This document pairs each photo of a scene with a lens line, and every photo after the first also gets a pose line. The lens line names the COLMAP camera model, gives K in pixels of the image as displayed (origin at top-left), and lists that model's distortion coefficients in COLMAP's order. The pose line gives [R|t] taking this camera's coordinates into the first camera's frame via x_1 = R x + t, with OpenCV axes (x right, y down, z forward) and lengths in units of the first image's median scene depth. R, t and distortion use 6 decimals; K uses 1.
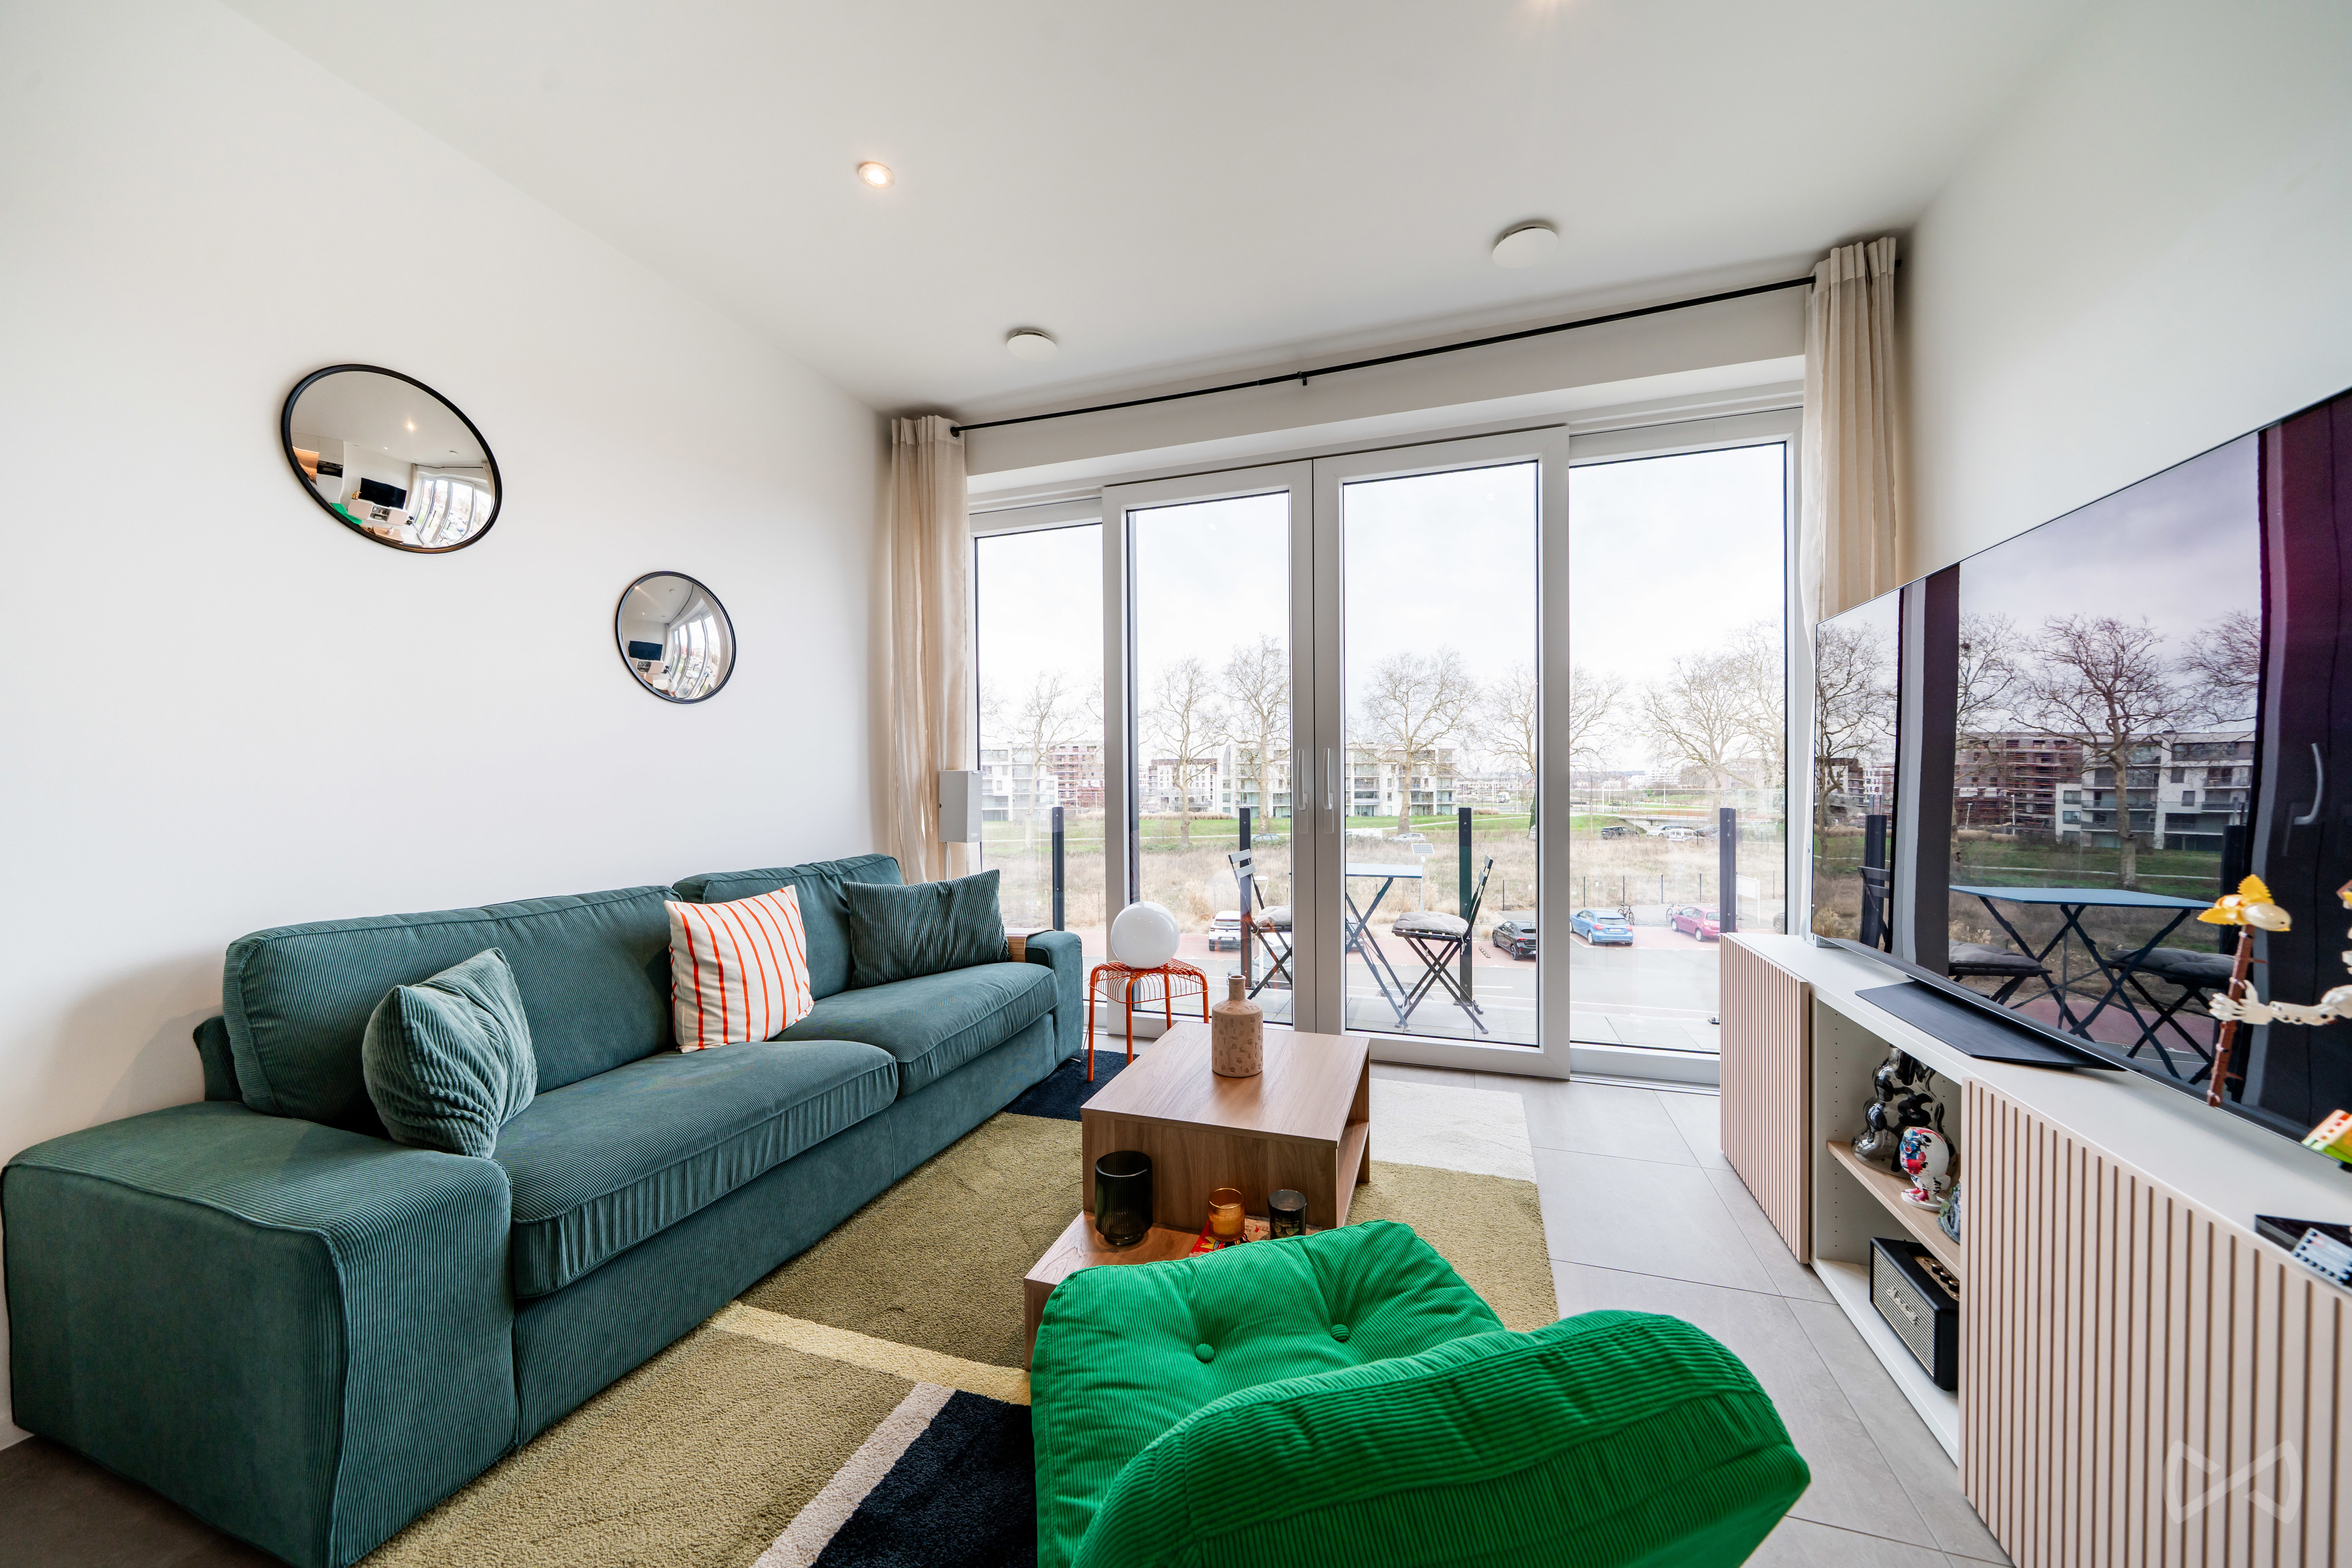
lens RADIAL K [[802.4, 0, 1178.8], [0, 802.4, 783.4], [0, 0, 1]] dist [-0.002738, -0.000066]
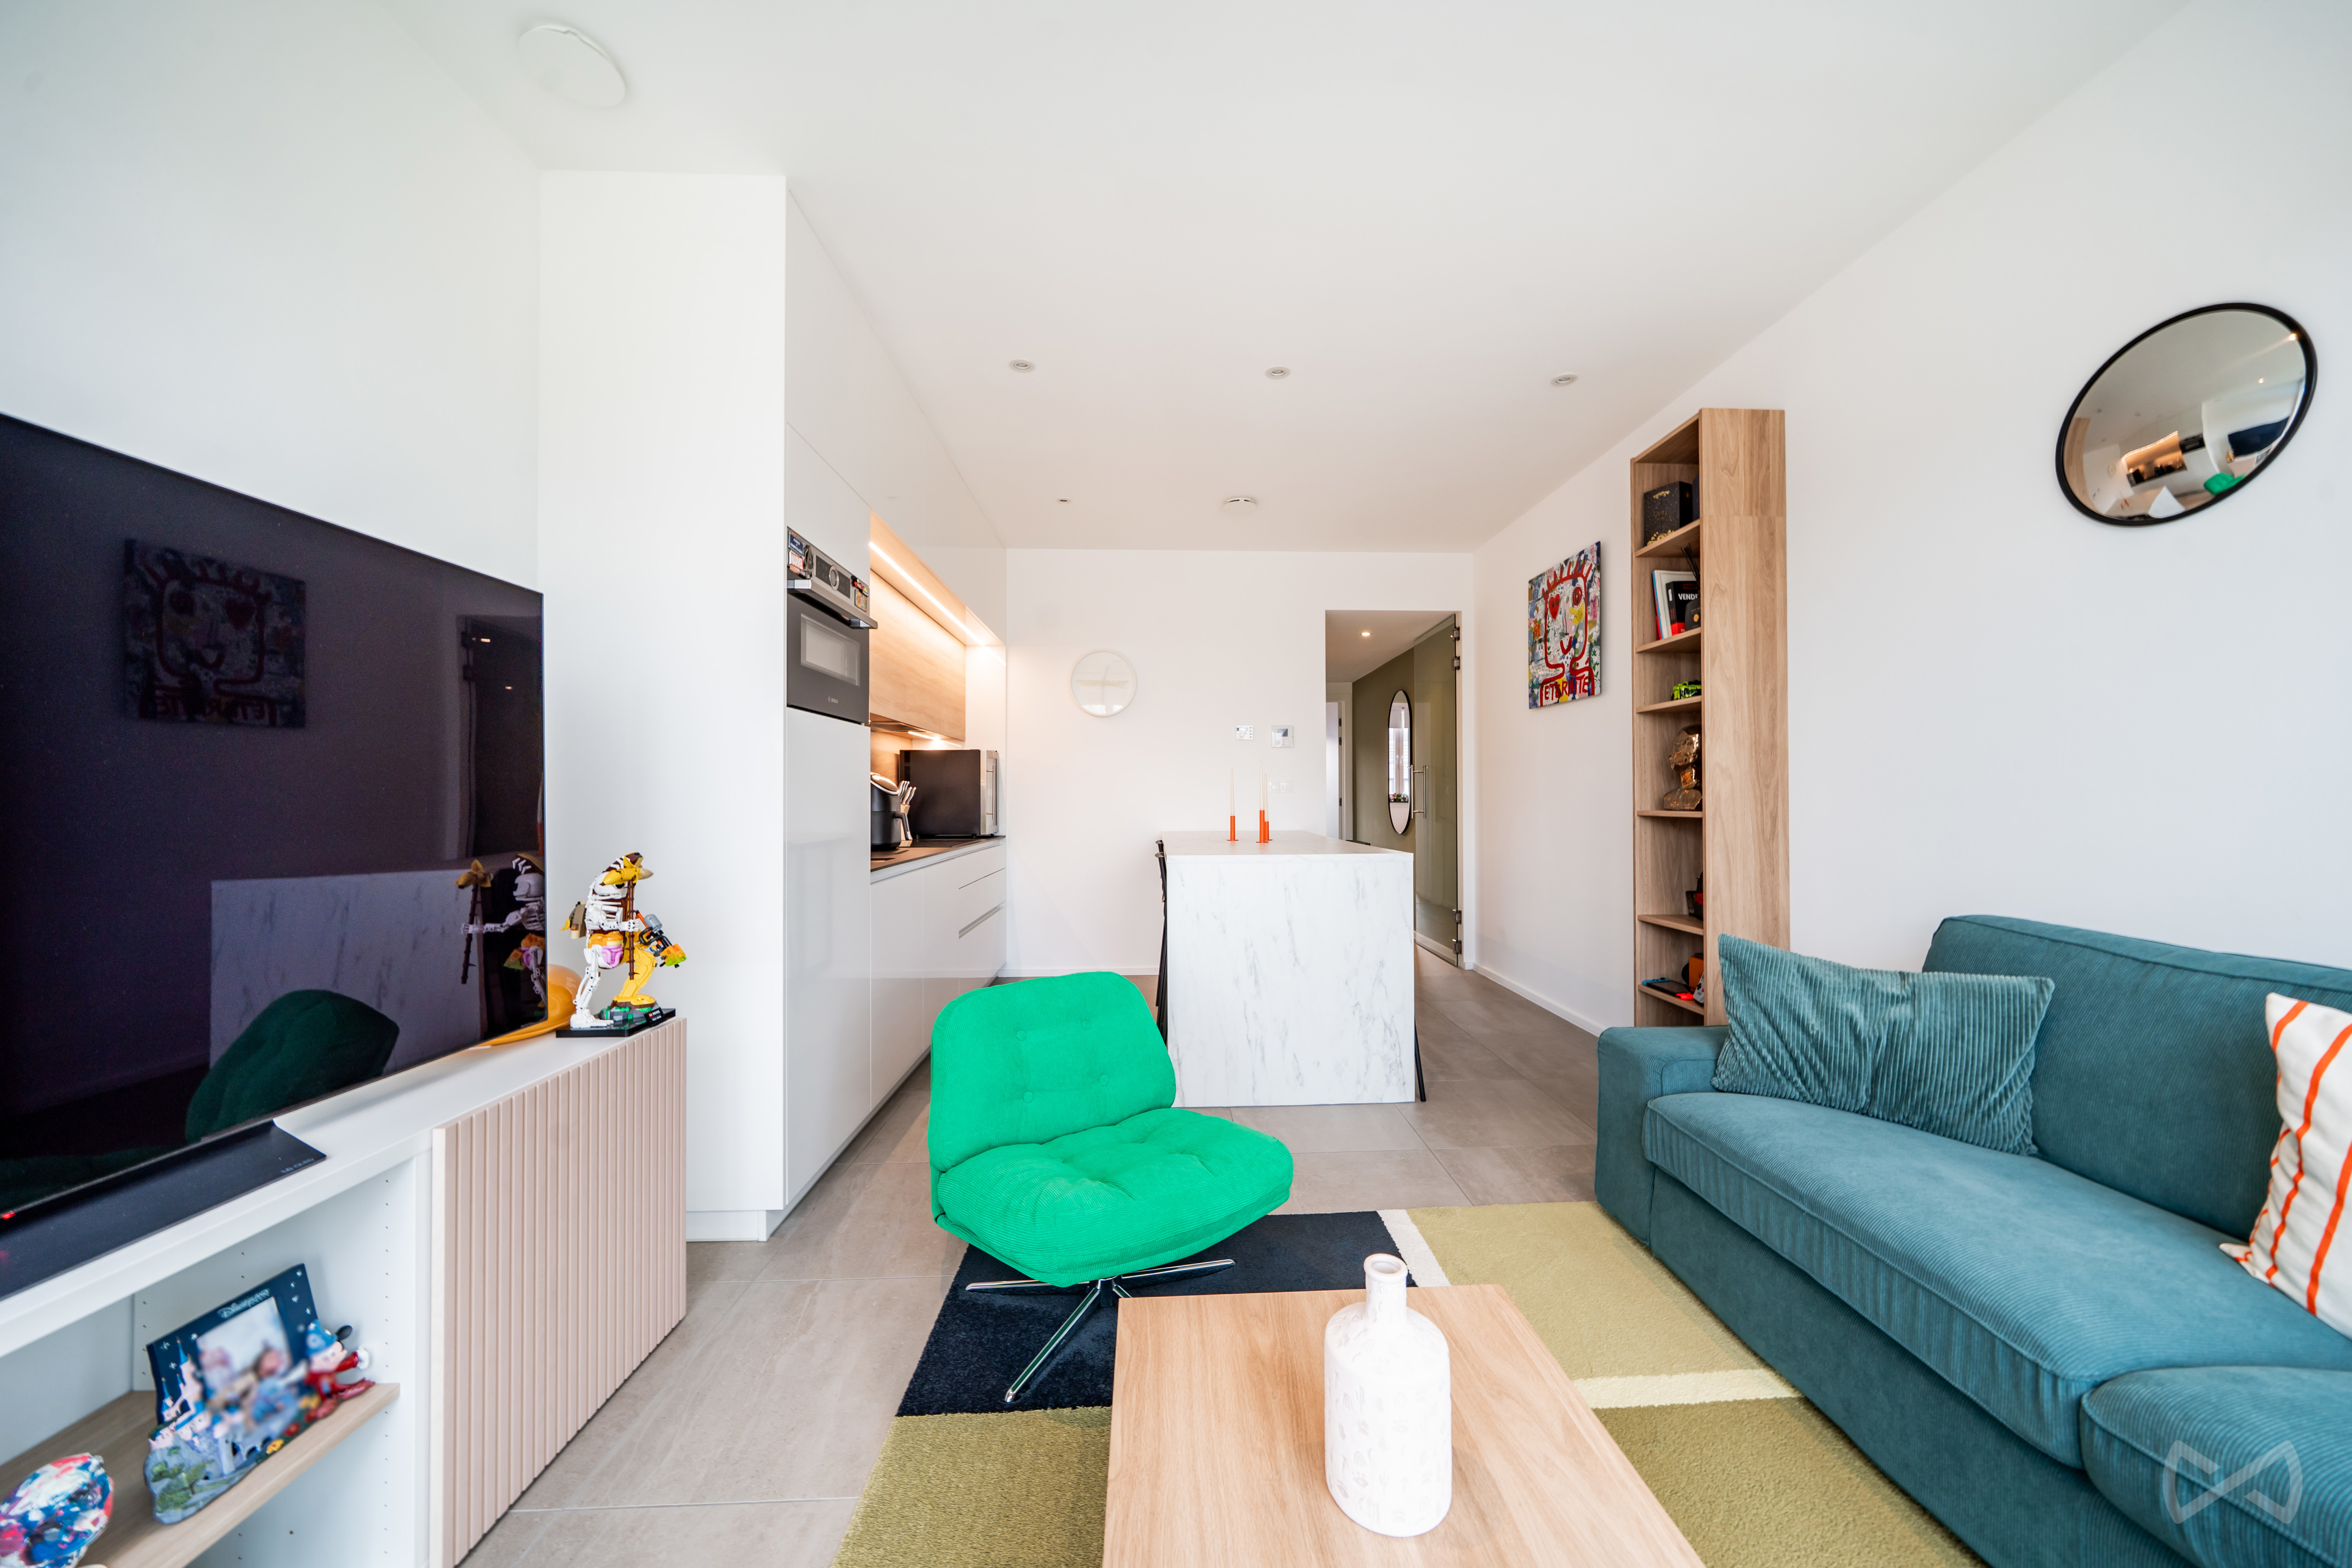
lens RADIAL K [[802.4, 0, 1189.9], [0, 802.4, 792.2], [0, 0, 1]] dist [-0.002738, -0.000066]
pose [[-0.932748, -0.003158, -0.360515, 0.337292], [0.000417, 0.999952, -0.009836, 0.009560], [0.360528, -0.009325, -0.932702, 1.456538]]
